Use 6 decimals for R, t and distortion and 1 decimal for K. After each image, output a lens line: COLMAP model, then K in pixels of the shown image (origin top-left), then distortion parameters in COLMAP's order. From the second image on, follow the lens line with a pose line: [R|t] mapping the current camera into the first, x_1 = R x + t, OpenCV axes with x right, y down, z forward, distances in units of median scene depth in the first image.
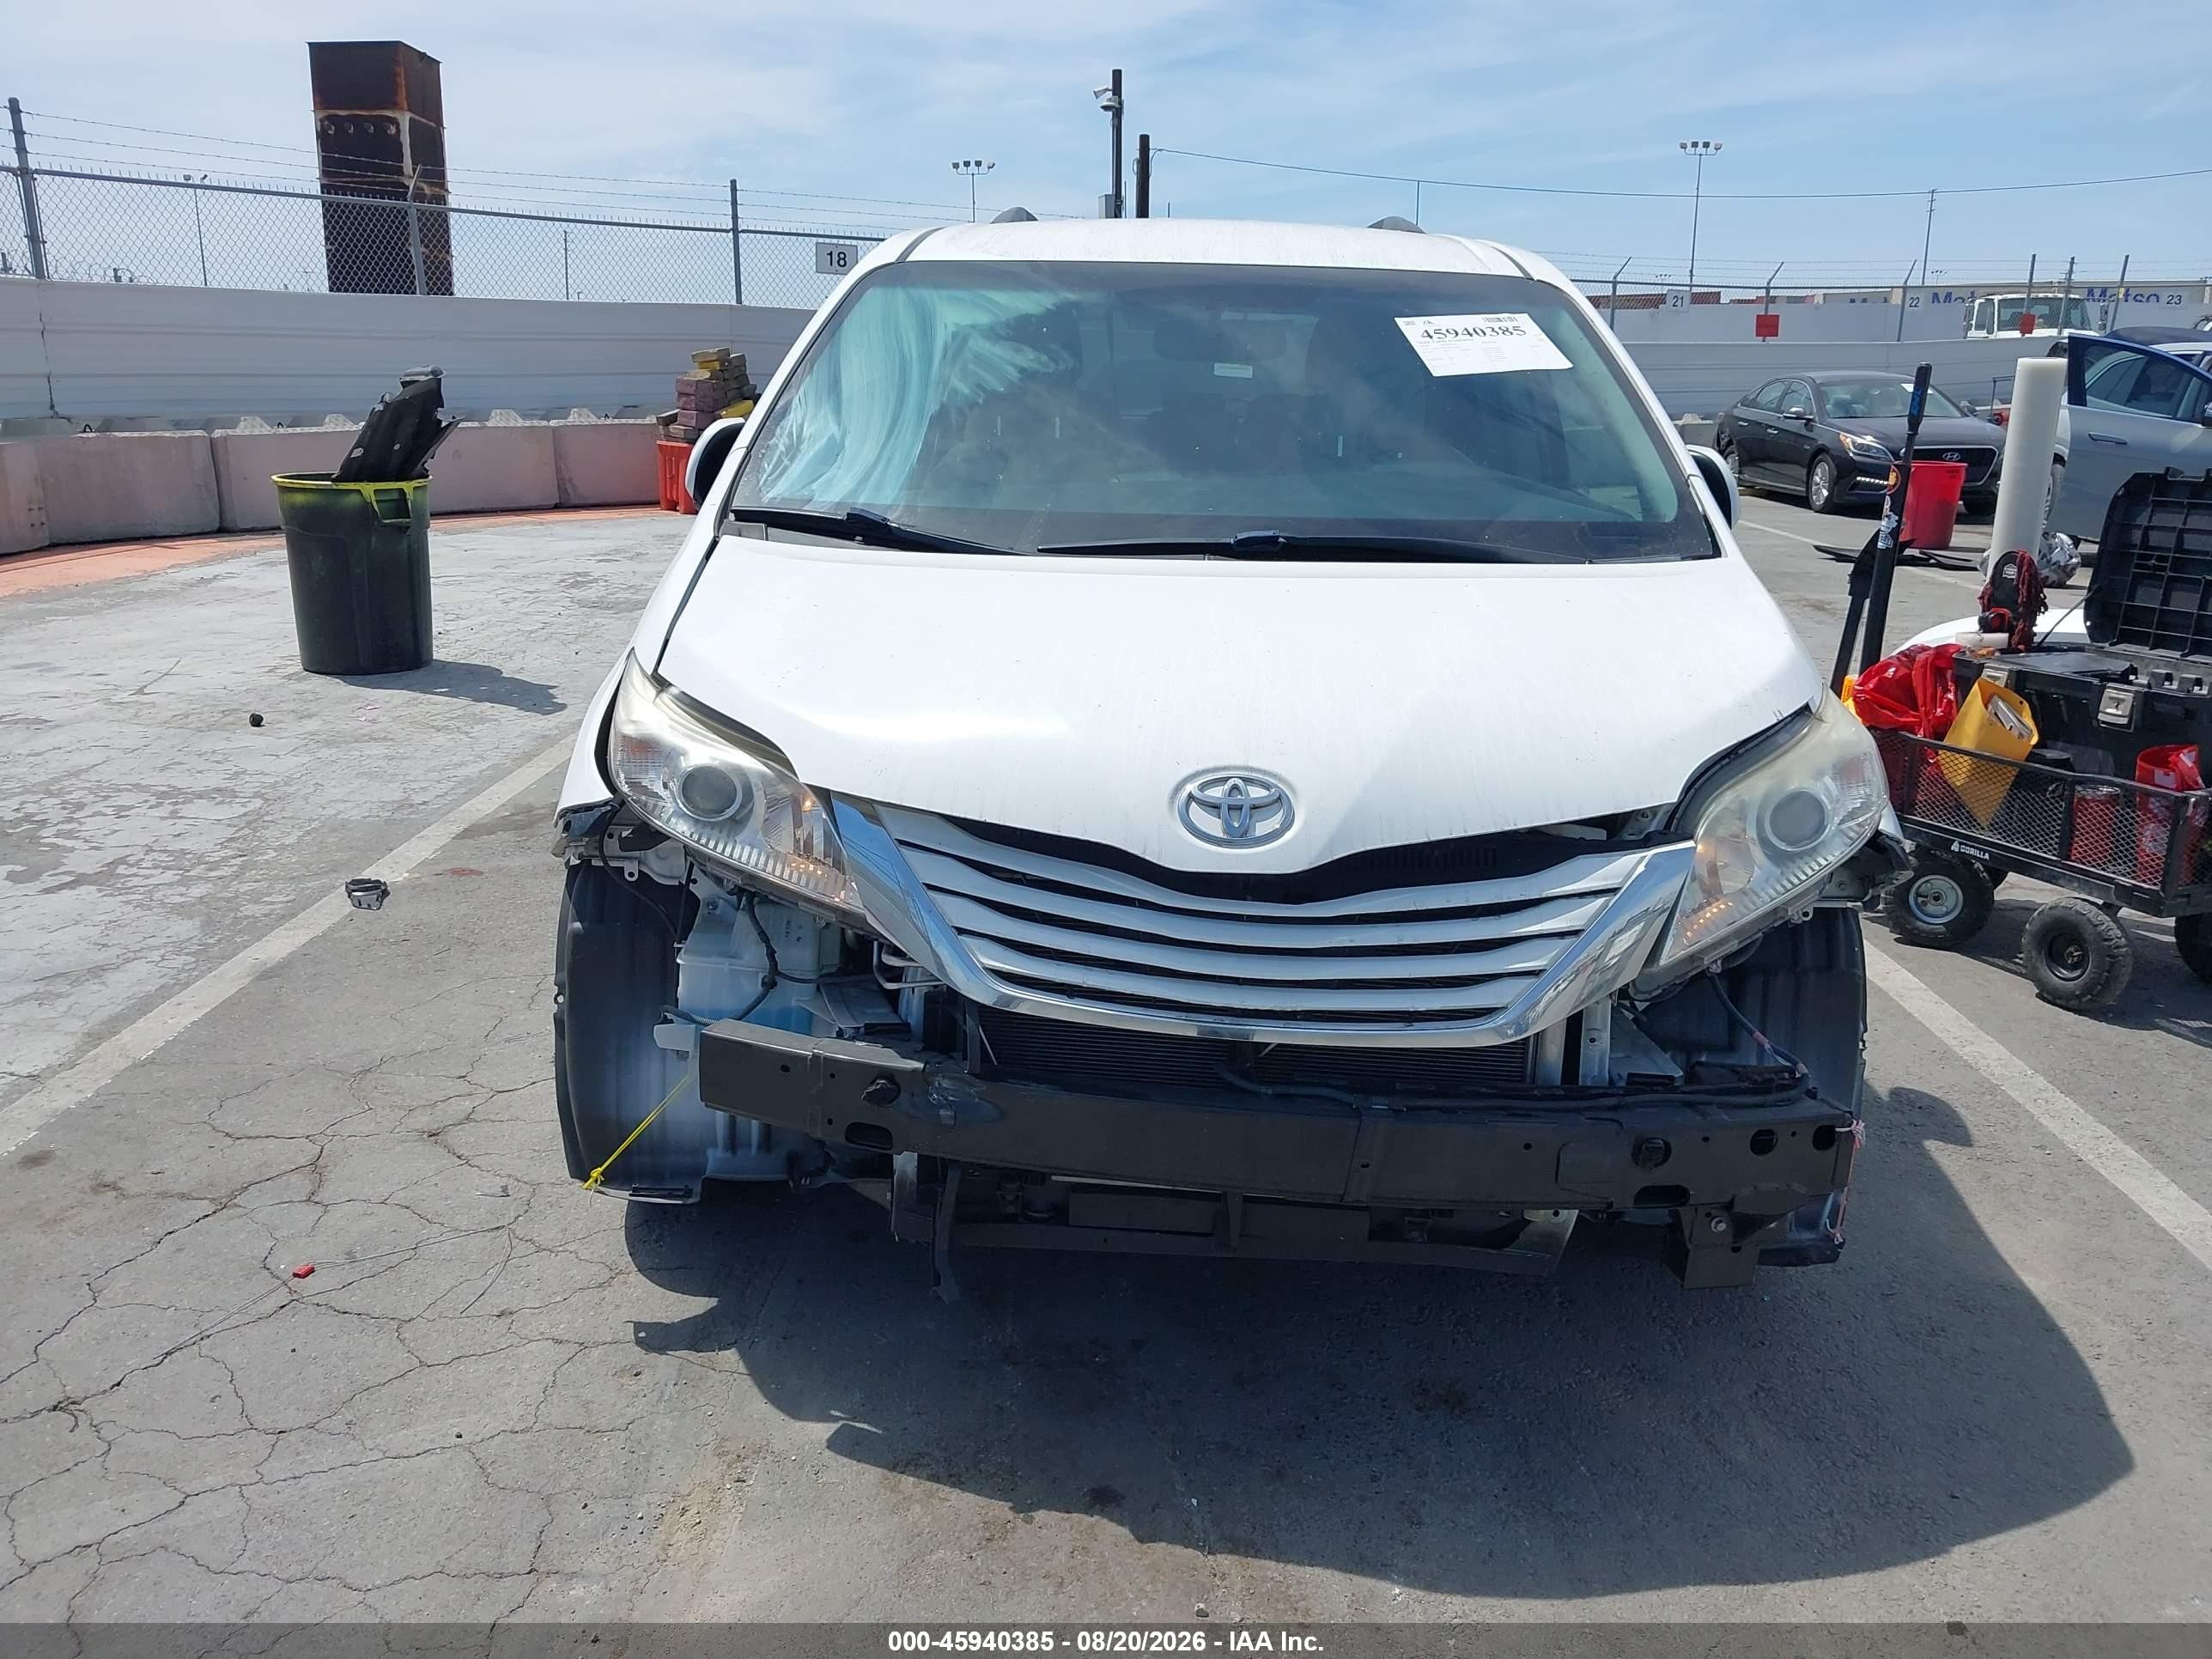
lens RADIAL K [[1745.7, 0, 1106.9], [0, 1745.7, 779.5], [0, 0, 1]] dist [0.018734, -0.036175]
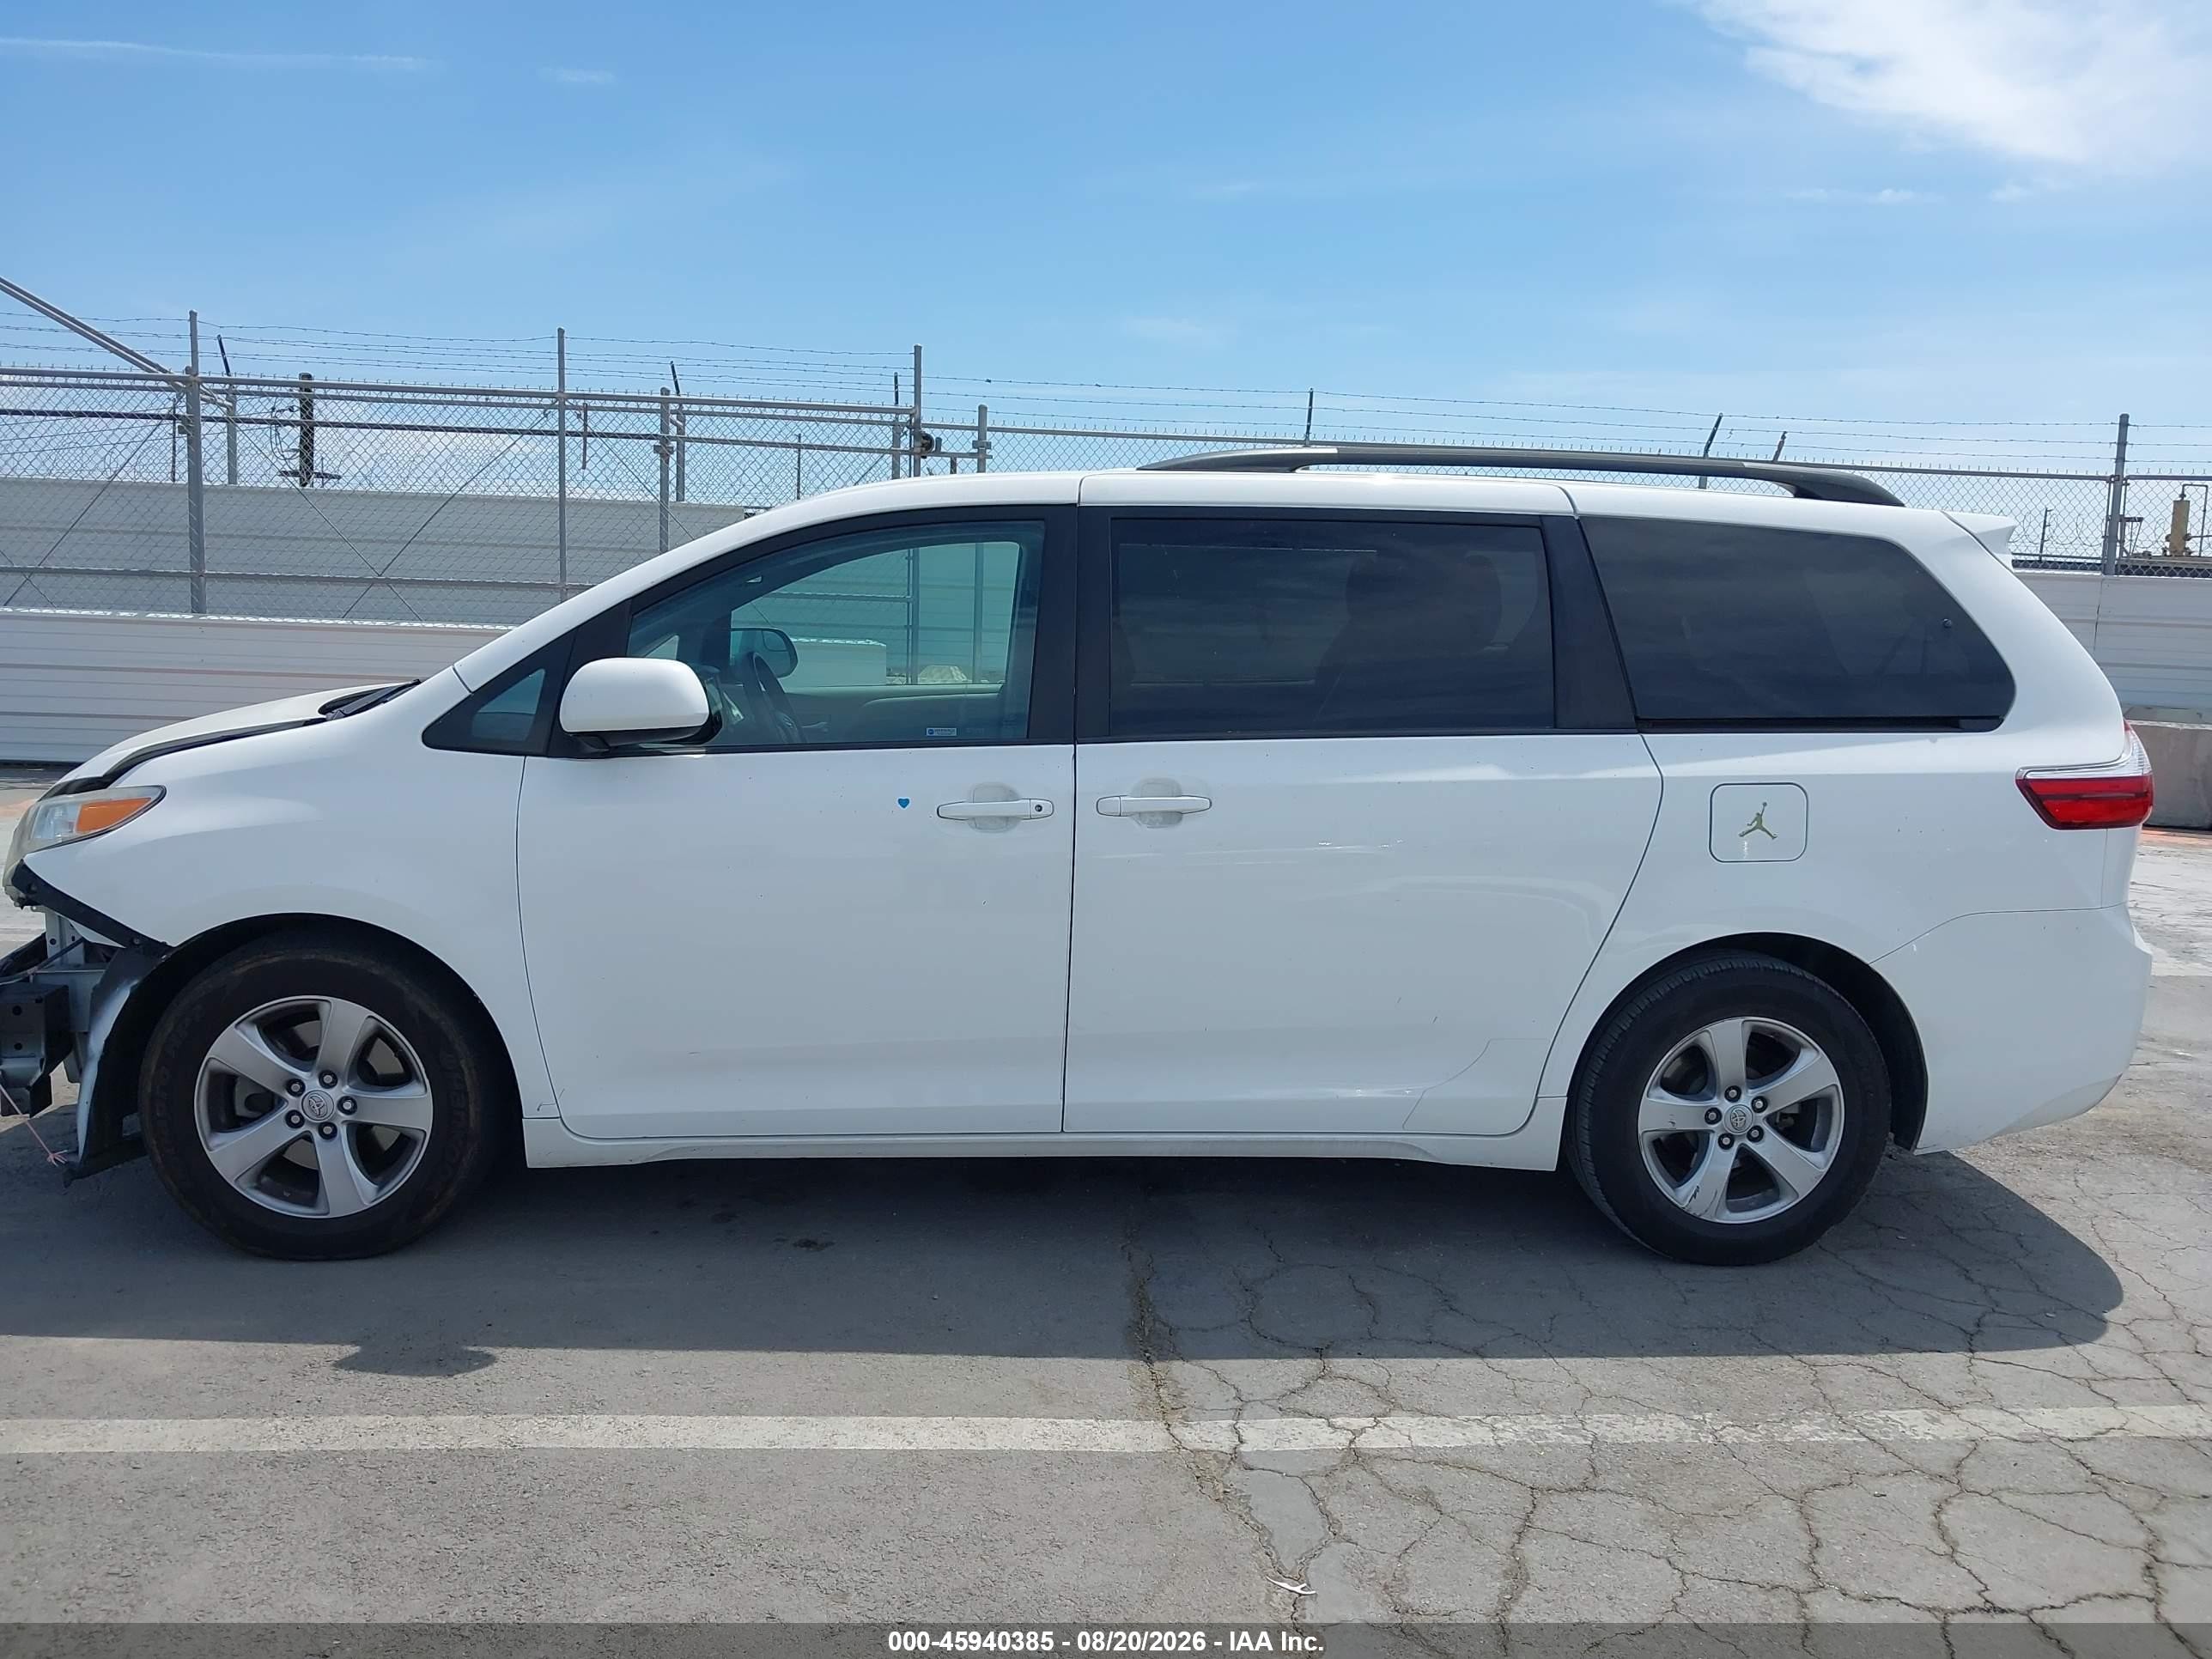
lens RADIAL K [[1745.7, 0, 1108.8], [0, 1745.7, 821.7], [0, 0, 1]] dist [0.018734, -0.036175]
pose [[0.119098, 0.116558, -0.986017, 1.844634], [-0.268259, 0.959929, 0.081072, -0.338893], [0.955957, 0.254852, 0.145593, 1.508944]]
